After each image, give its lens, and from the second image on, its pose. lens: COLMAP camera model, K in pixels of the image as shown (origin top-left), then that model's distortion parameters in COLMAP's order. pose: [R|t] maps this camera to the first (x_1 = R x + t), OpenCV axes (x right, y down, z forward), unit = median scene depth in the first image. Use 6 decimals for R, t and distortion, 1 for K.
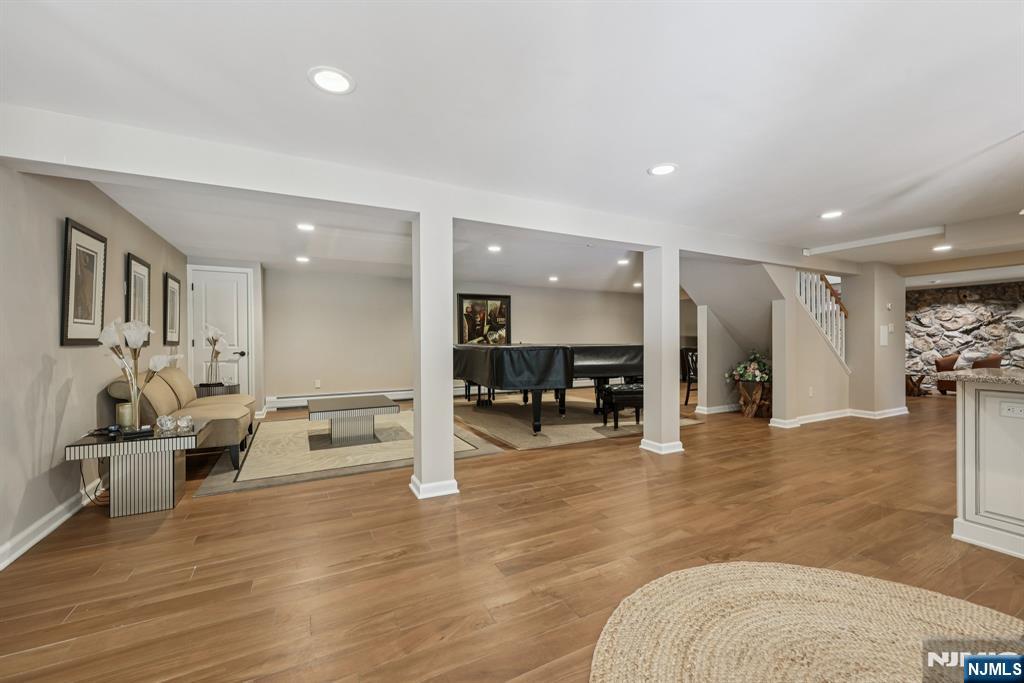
lens RADIAL K [[418.3, 0, 512.2], [0, 418.3, 340.7], [0, 0, 1]] dist [0.001462, -0.000202]
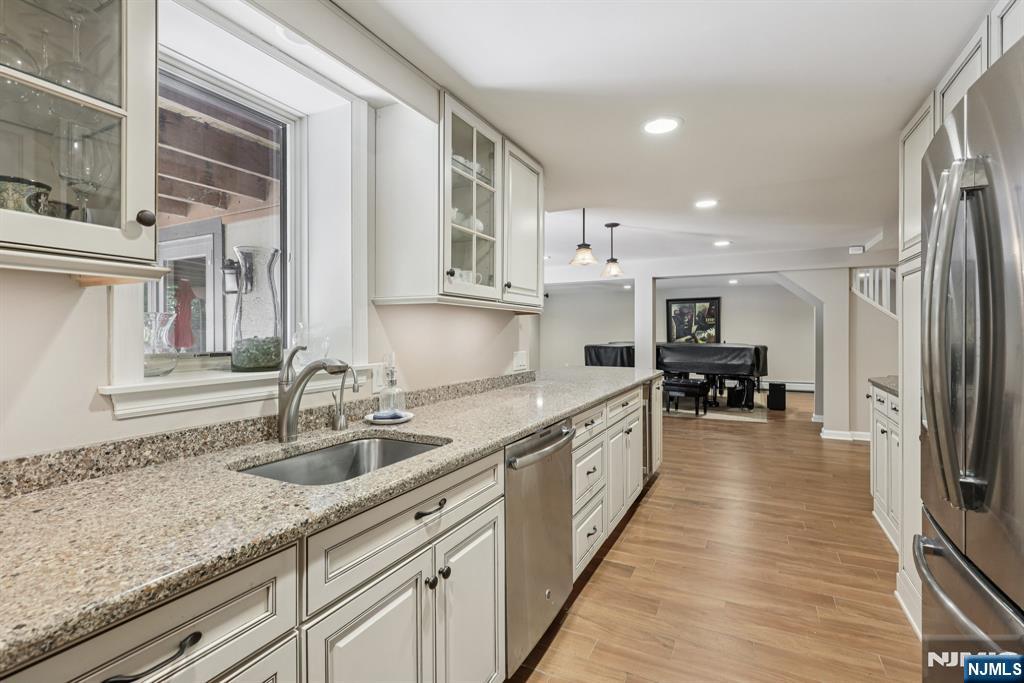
lens RADIAL K [[470.6, 0, 516.4], [0, 470.6, 335.6], [0, 0, 1]] dist [0.003287, 0.000519]
pose [[0.584130, 0.005477, -0.811642, 0.679054], [0.000457, 0.999975, 0.007078, -0.018819], [0.811660, -0.004506, 0.584112, -0.119758]]
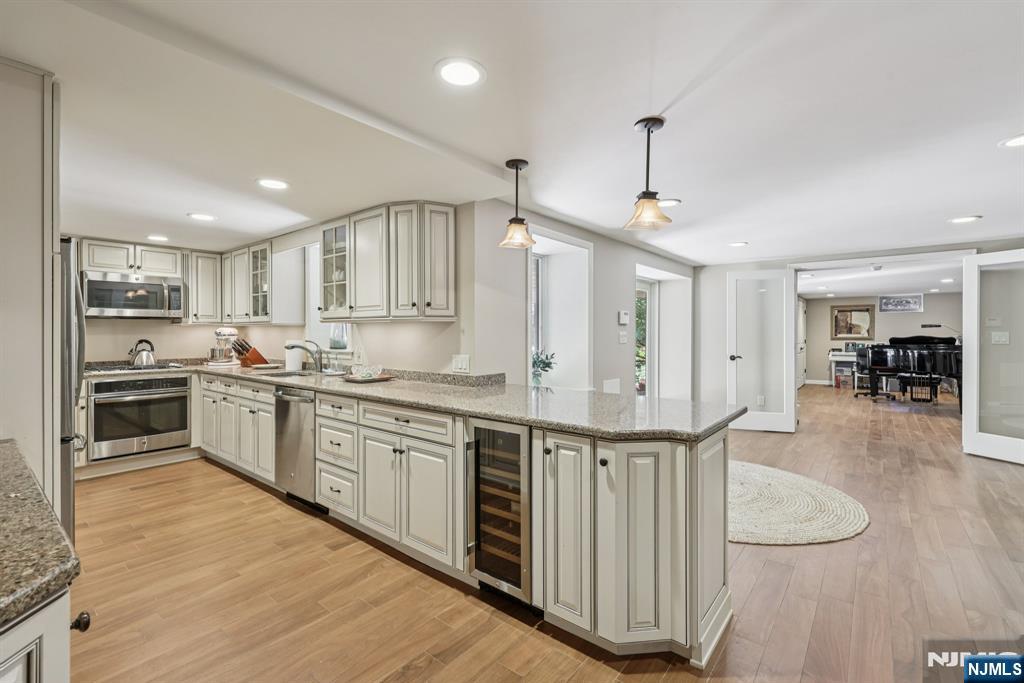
lens RADIAL K [[448.1, 0, 518.8], [0, 448.1, 336.6], [0, 0, 1]] dist [0.002488, 0.000454]
pose [[-0.914675, 0.008931, -0.404090, 0.490217], [0.005241, 0.999934, 0.010237, -0.022515], [0.404155, 0.007246, -0.914662, 0.449178]]
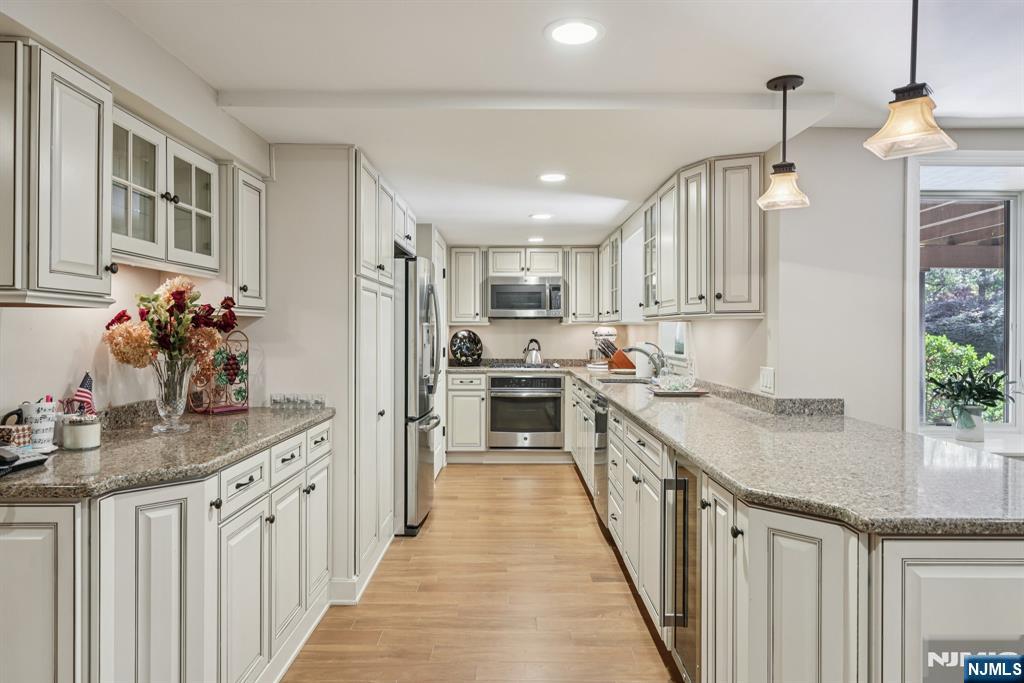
lens RADIAL K [[630.4, 0, 516.2], [0, 630.4, 339.3], [0, 0, 1]] dist [0.000692, 0.001459]
pose [[-0.893455, -0.003439, 0.449140, 0.352140], [0.001644, 0.999939, 0.010927, -0.023869], [-0.449150, 0.010501, -0.893394, 0.478168]]
